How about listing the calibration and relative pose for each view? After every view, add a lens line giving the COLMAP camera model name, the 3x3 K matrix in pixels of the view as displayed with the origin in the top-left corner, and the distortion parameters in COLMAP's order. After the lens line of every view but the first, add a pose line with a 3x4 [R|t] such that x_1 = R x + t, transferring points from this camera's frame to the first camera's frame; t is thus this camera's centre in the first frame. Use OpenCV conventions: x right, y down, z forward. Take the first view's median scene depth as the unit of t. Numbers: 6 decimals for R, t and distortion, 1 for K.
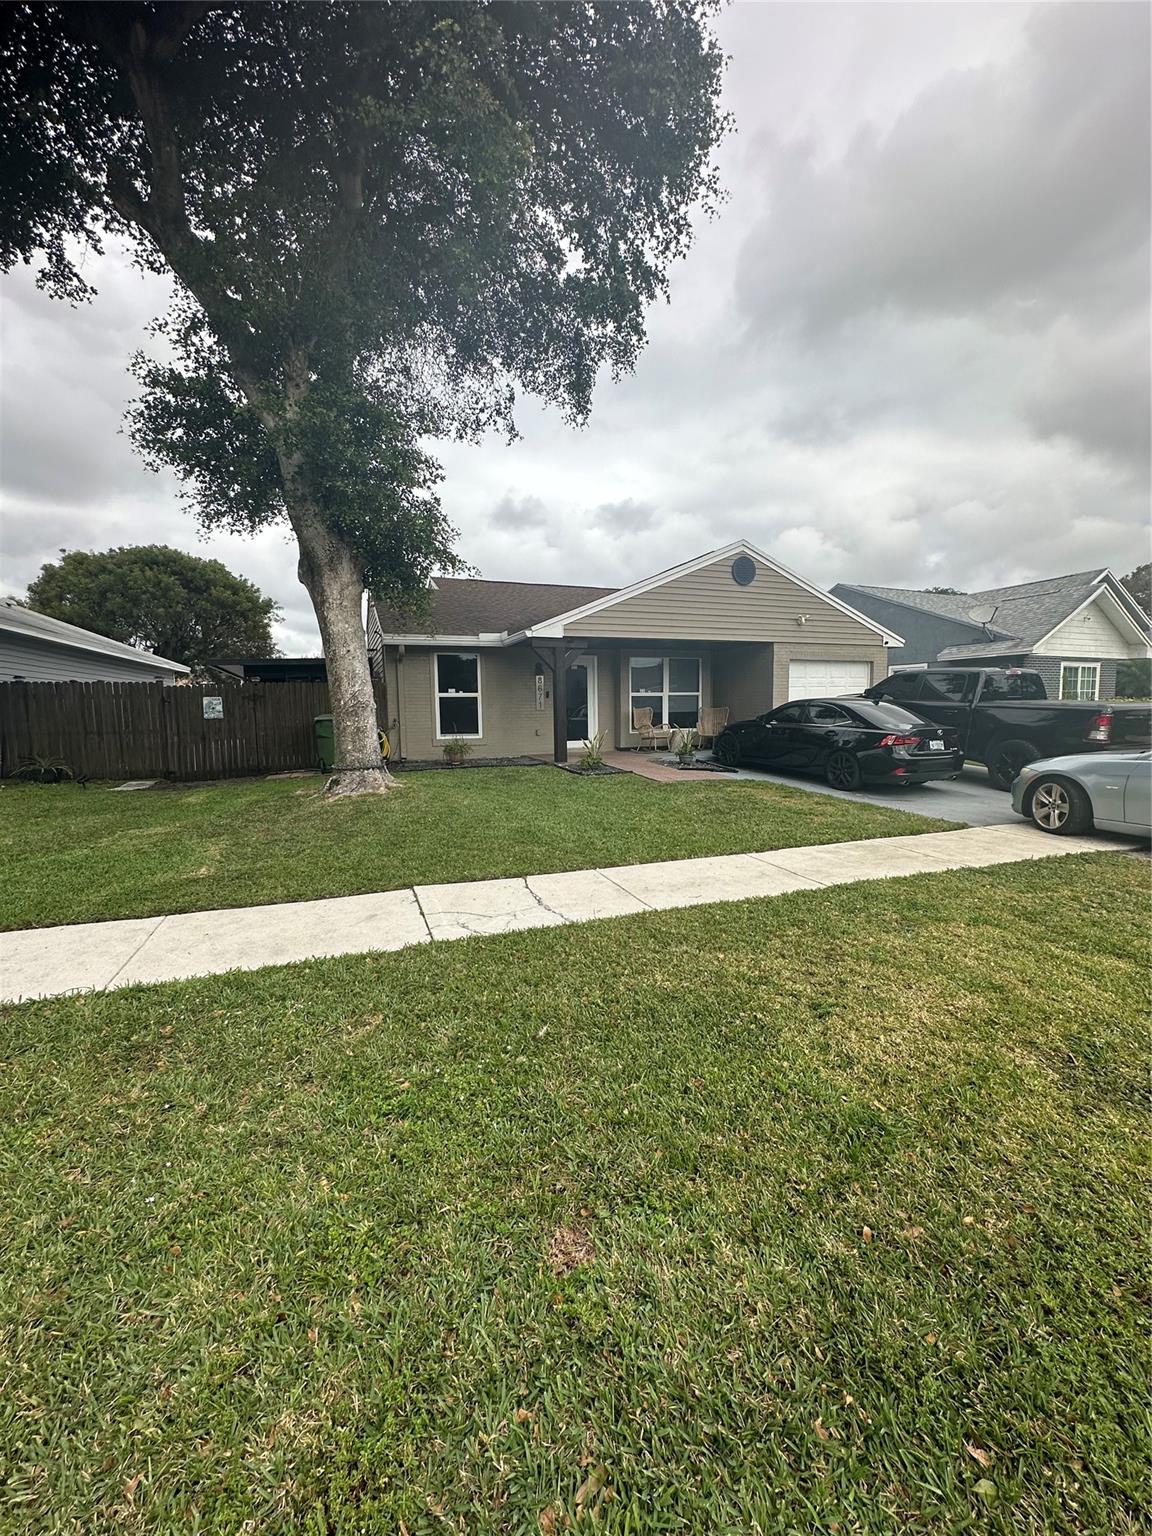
lens RADIAL K [[614.1, 0, 575.3], [0, 614.1, 771.1], [0, 0, 1]] dist [-0.002646, 0.000576]
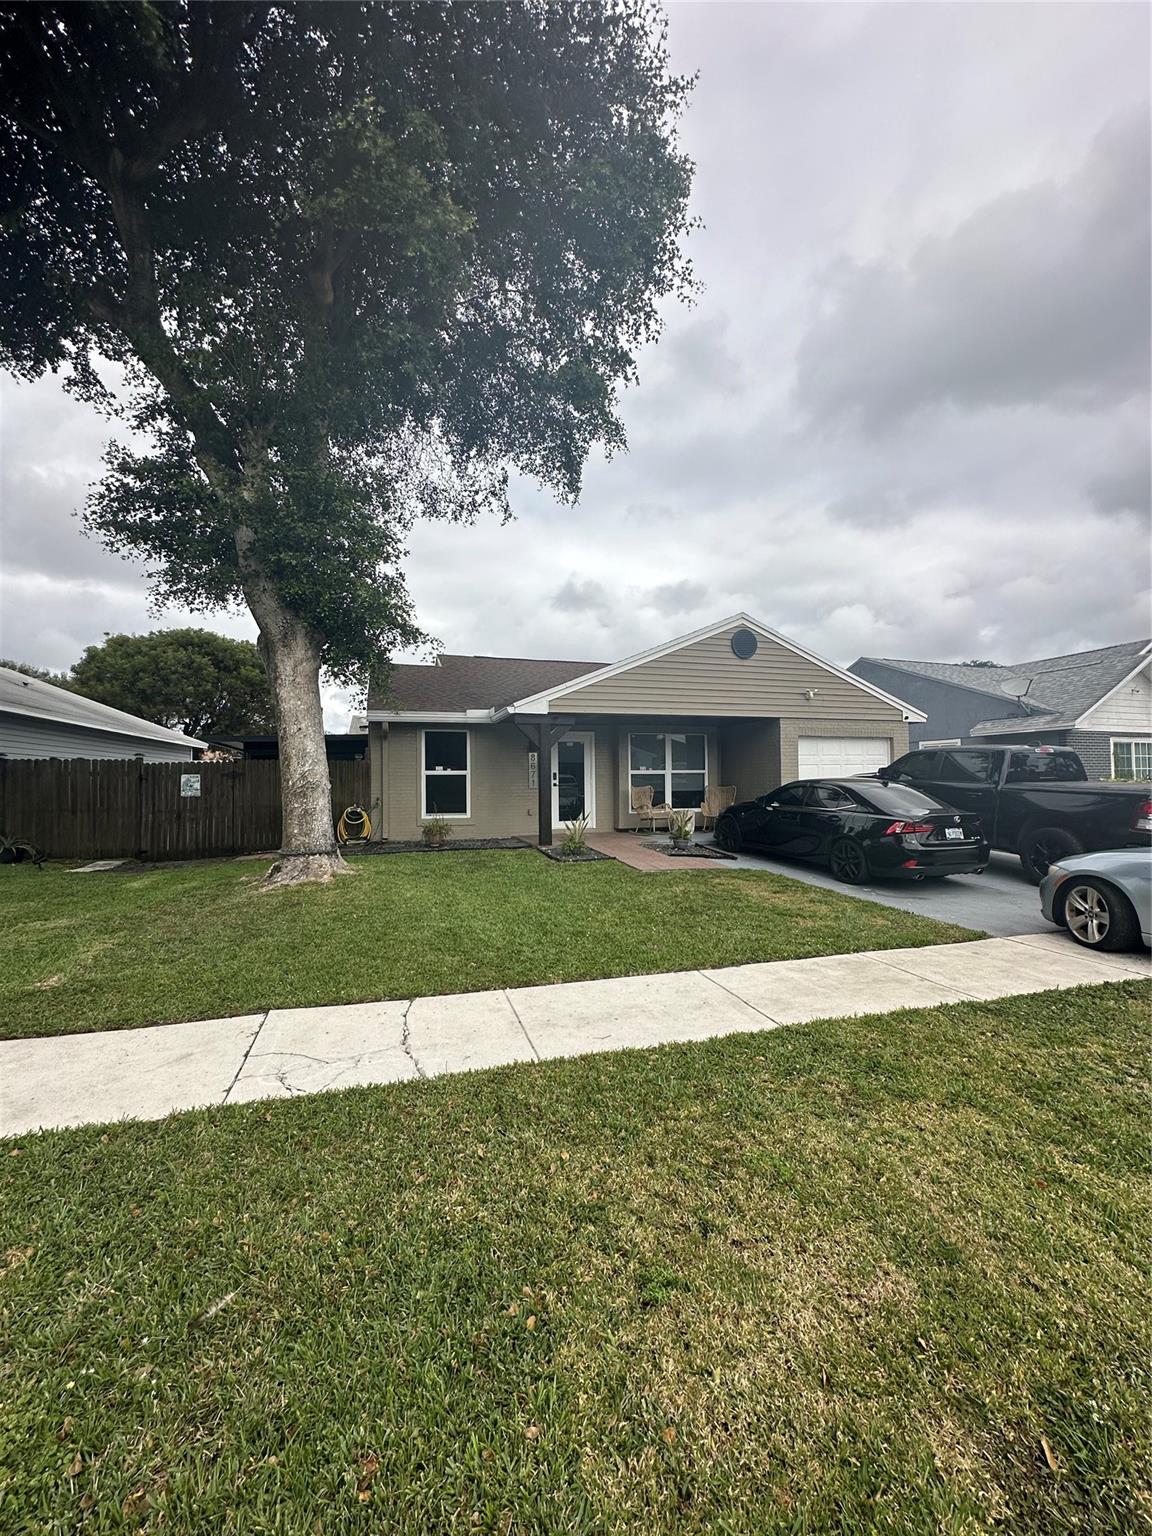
lens RADIAL K [[614.1, 0, 576.4], [0, 614.1, 772.1], [0, 0, 1]] dist [-0.002646, 0.000576]
pose [[0.997804, 0.002935, -0.066177, 0.115480], [-0.010684, 0.993070, -0.117042, -0.022330], [0.065375, 0.117492, 0.990920, 0.094811]]
